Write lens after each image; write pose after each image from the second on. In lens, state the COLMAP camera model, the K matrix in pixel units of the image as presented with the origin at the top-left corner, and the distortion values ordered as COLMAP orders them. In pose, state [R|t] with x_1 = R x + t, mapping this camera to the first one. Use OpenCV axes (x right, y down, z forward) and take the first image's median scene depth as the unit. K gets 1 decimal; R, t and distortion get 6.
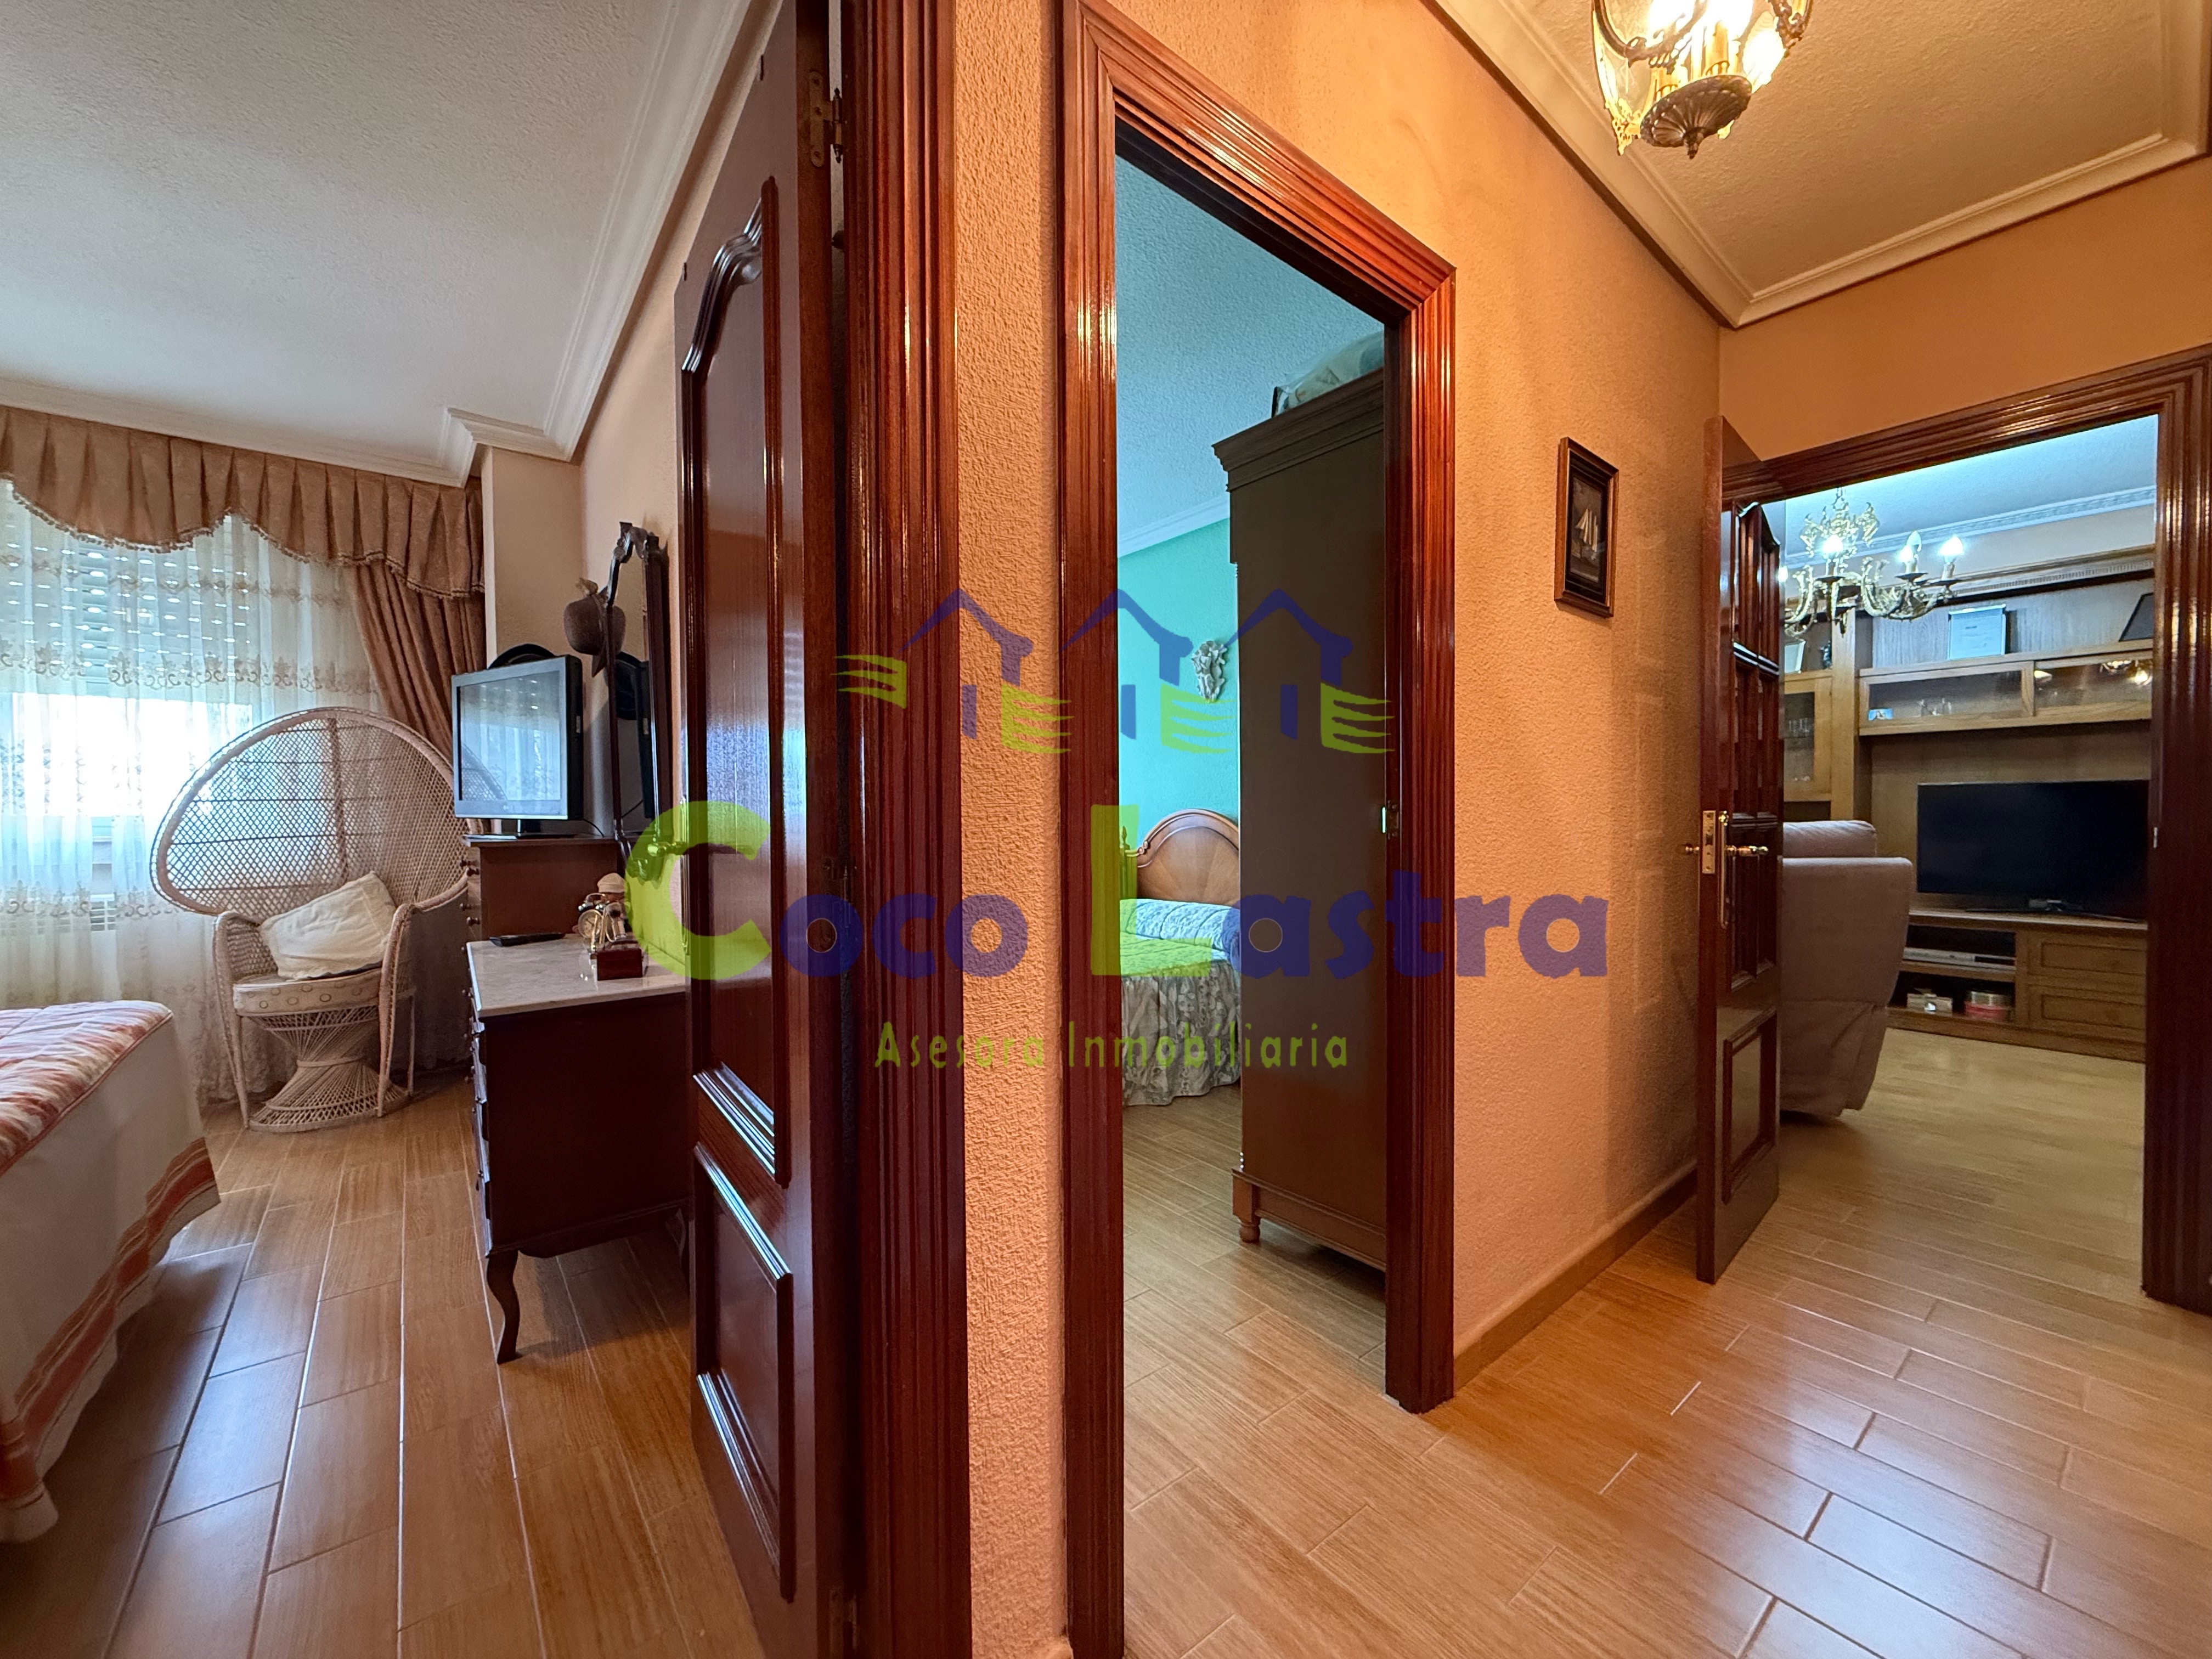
lens RADIAL K [[883.1, 0, 1098.4], [0, 883.1, 836.9], [0, 0, 1]] dist [0.001467, -0.001431]
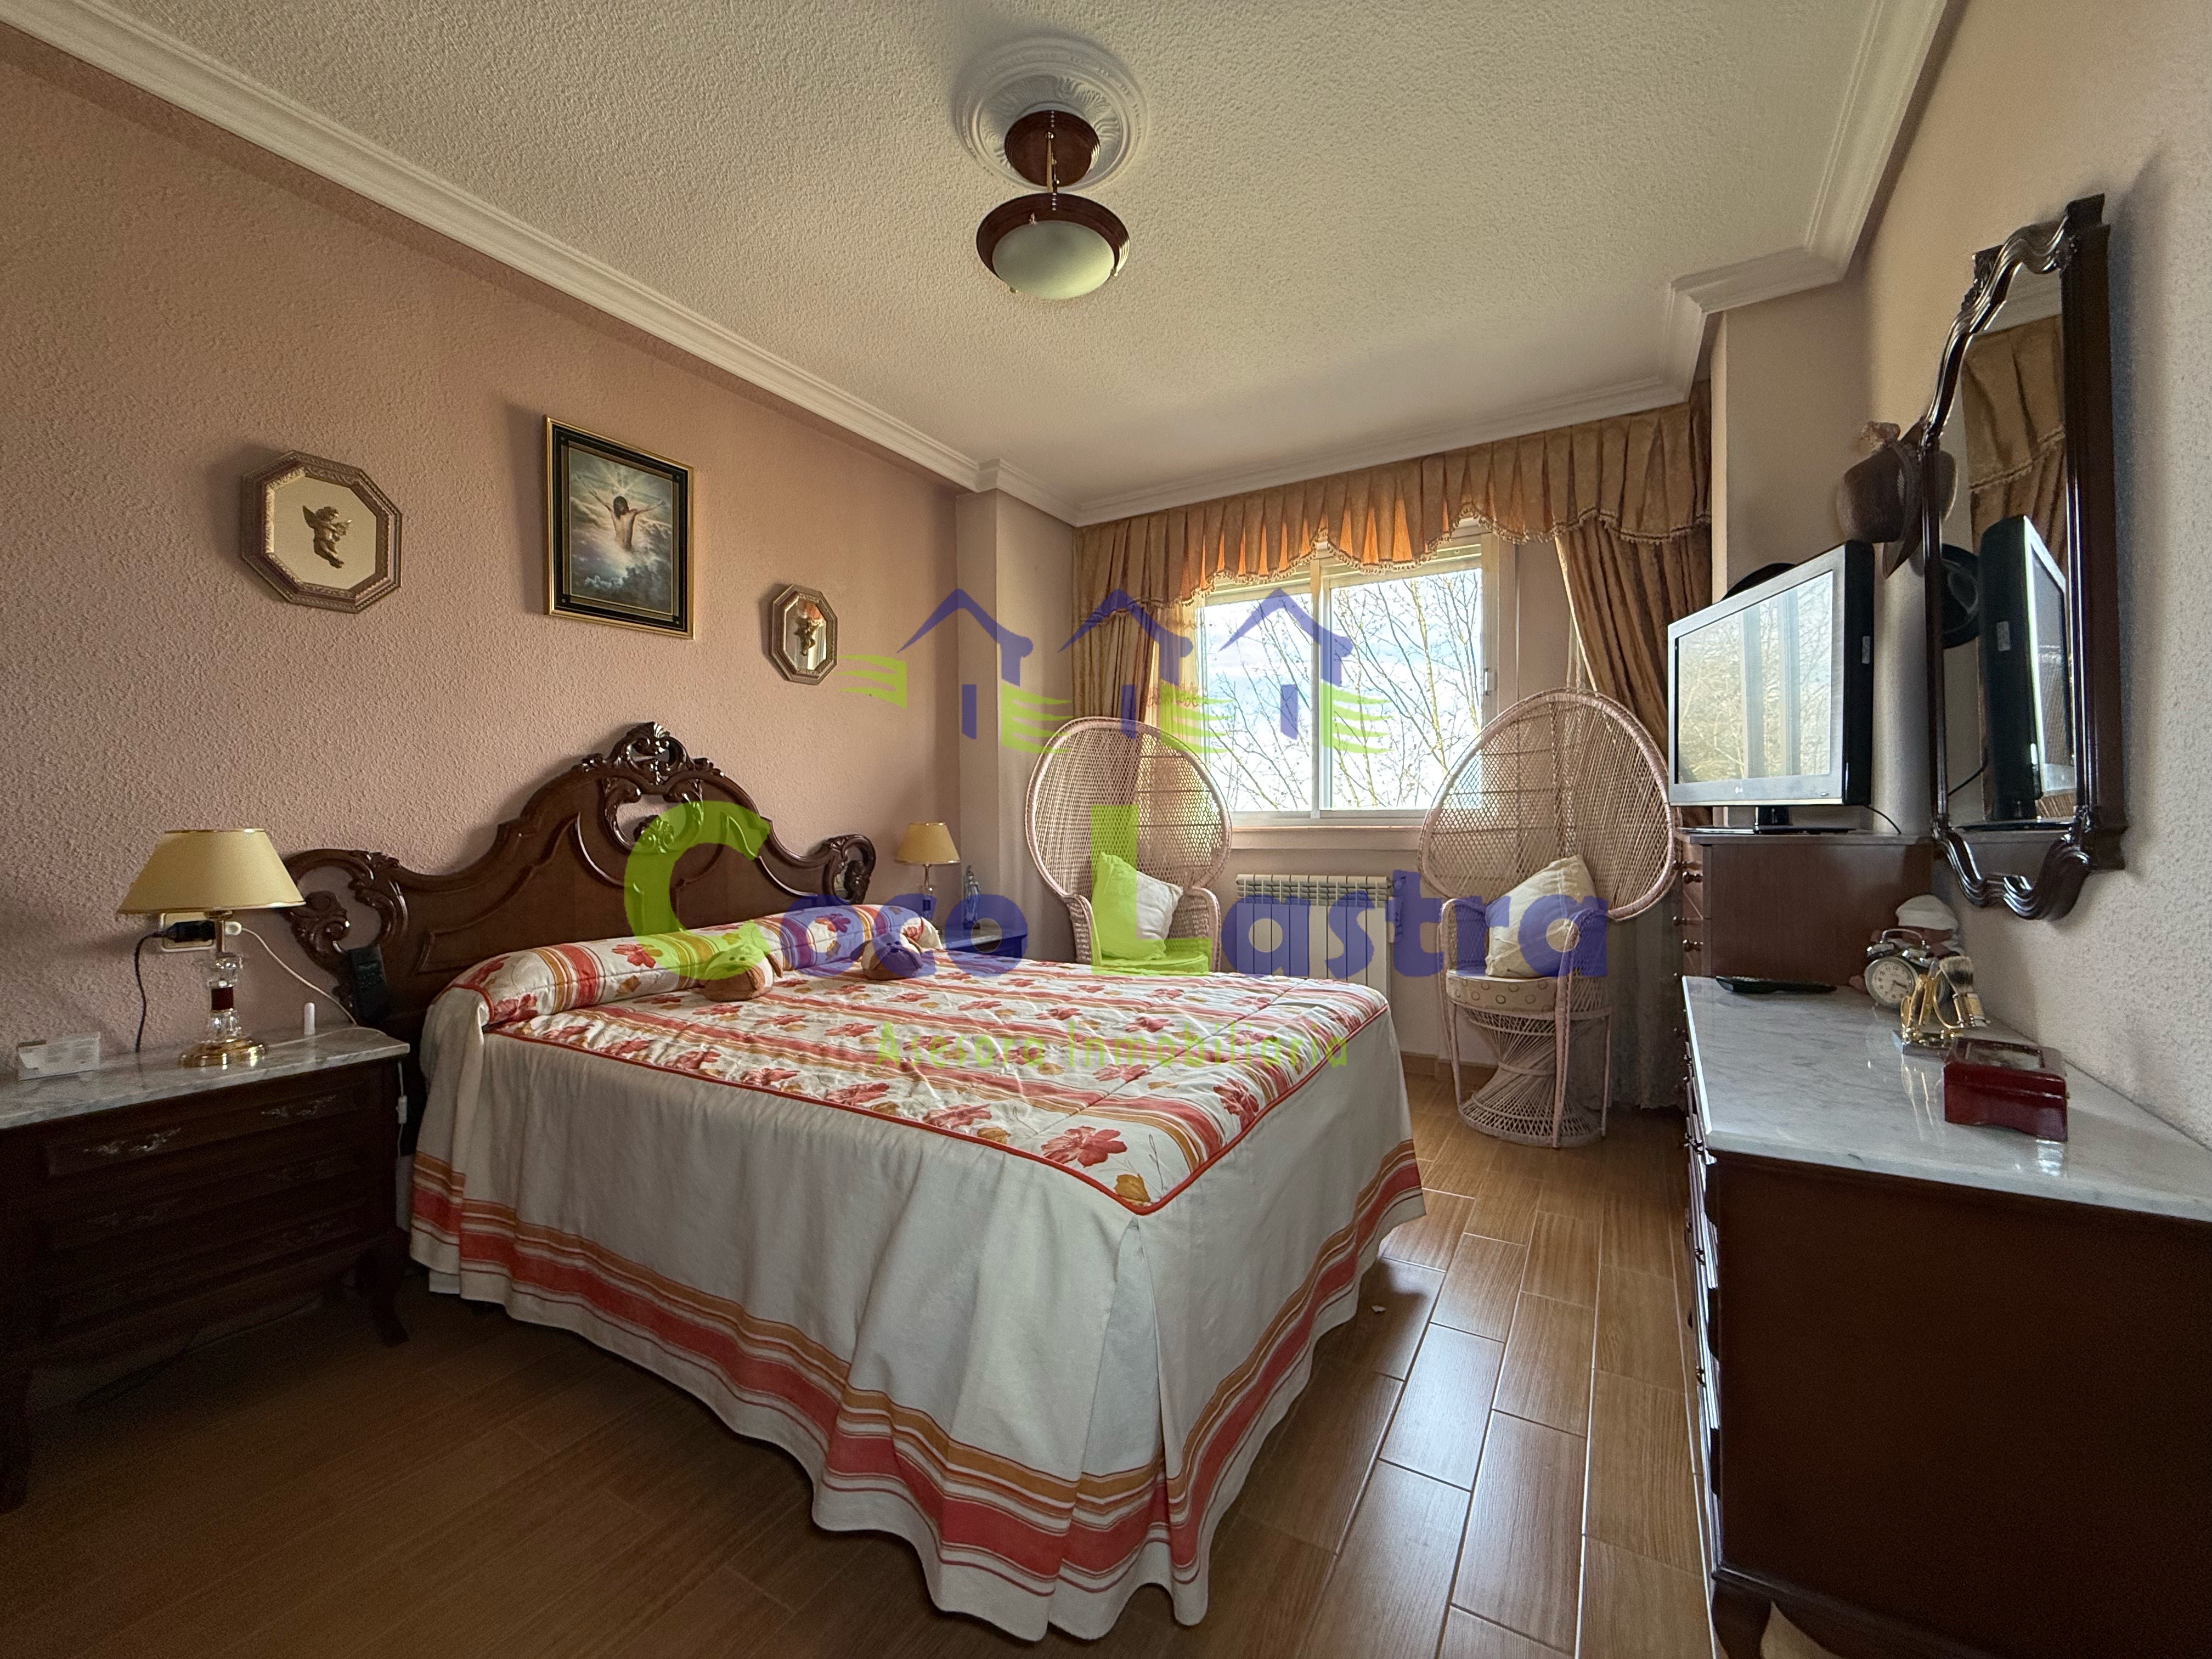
lens RADIAL K [[883.1, 0, 1101.3], [0, 883.1, 826.8], [0, 0, 1]] dist [0.001467, -0.001431]
pose [[0.364131, 0.007188, -0.931320, -0.210639], [-0.020909, 0.999781, -0.000459, 0.007776], [0.931113, 0.019641, 0.364202, 0.284534]]
